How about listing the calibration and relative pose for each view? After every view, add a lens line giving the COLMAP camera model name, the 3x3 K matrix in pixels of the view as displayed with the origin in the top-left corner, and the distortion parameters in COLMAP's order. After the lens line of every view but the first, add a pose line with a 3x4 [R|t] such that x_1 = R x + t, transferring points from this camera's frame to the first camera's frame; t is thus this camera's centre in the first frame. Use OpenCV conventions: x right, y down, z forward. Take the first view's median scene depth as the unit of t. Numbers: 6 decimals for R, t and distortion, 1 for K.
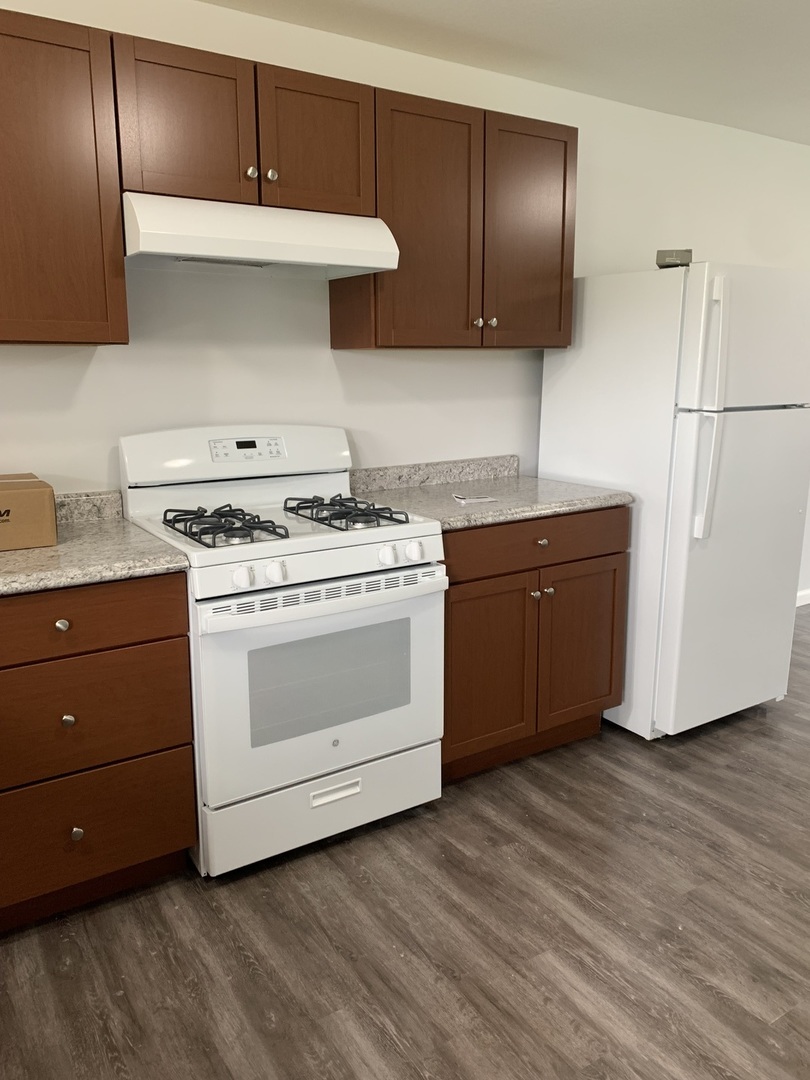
lens RADIAL K [[829.4, 0, 405.8], [0, 829.4, 520.0], [0, 0, 1]] dist [0.011323, -0.011451]
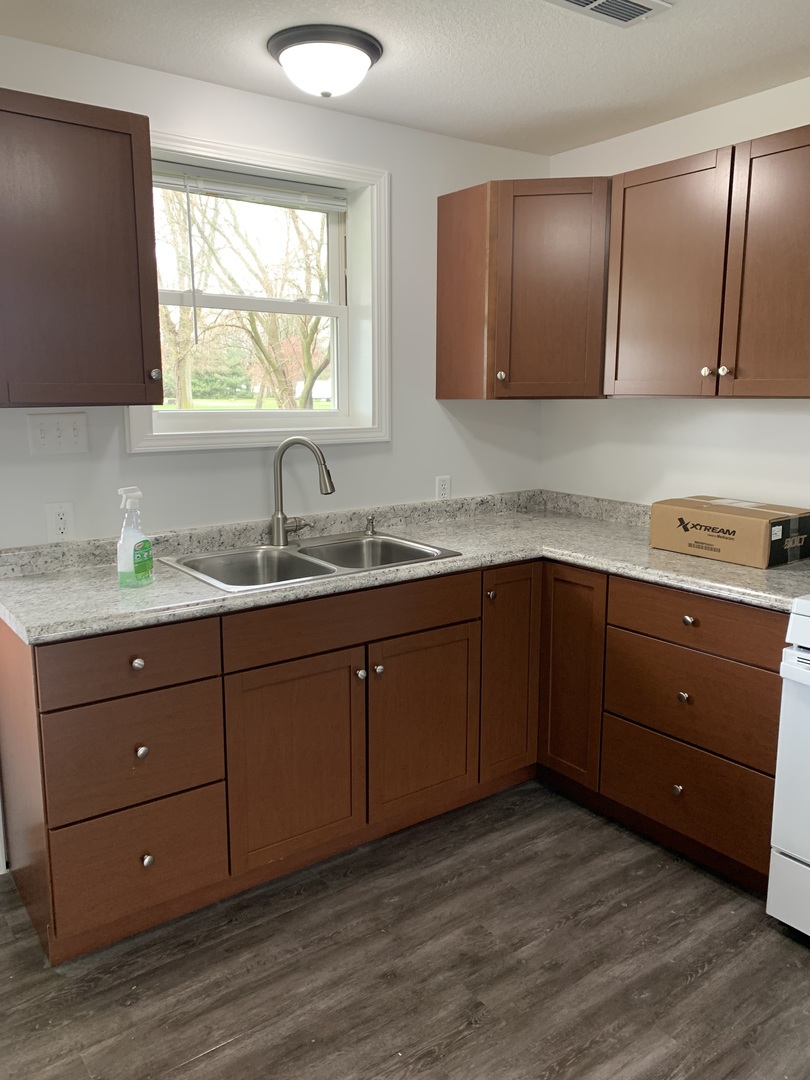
lens RADIAL K [[829.4, 0, 407.2], [0, 829.4, 538.0], [0, 0, 1]] dist [0.011323, -0.011451]
pose [[0.059730, 0.172533, -0.983191, 0.768025], [-0.199622, 0.967118, 0.157585, -0.106790], [0.978051, 0.186854, 0.092208, 0.436441]]
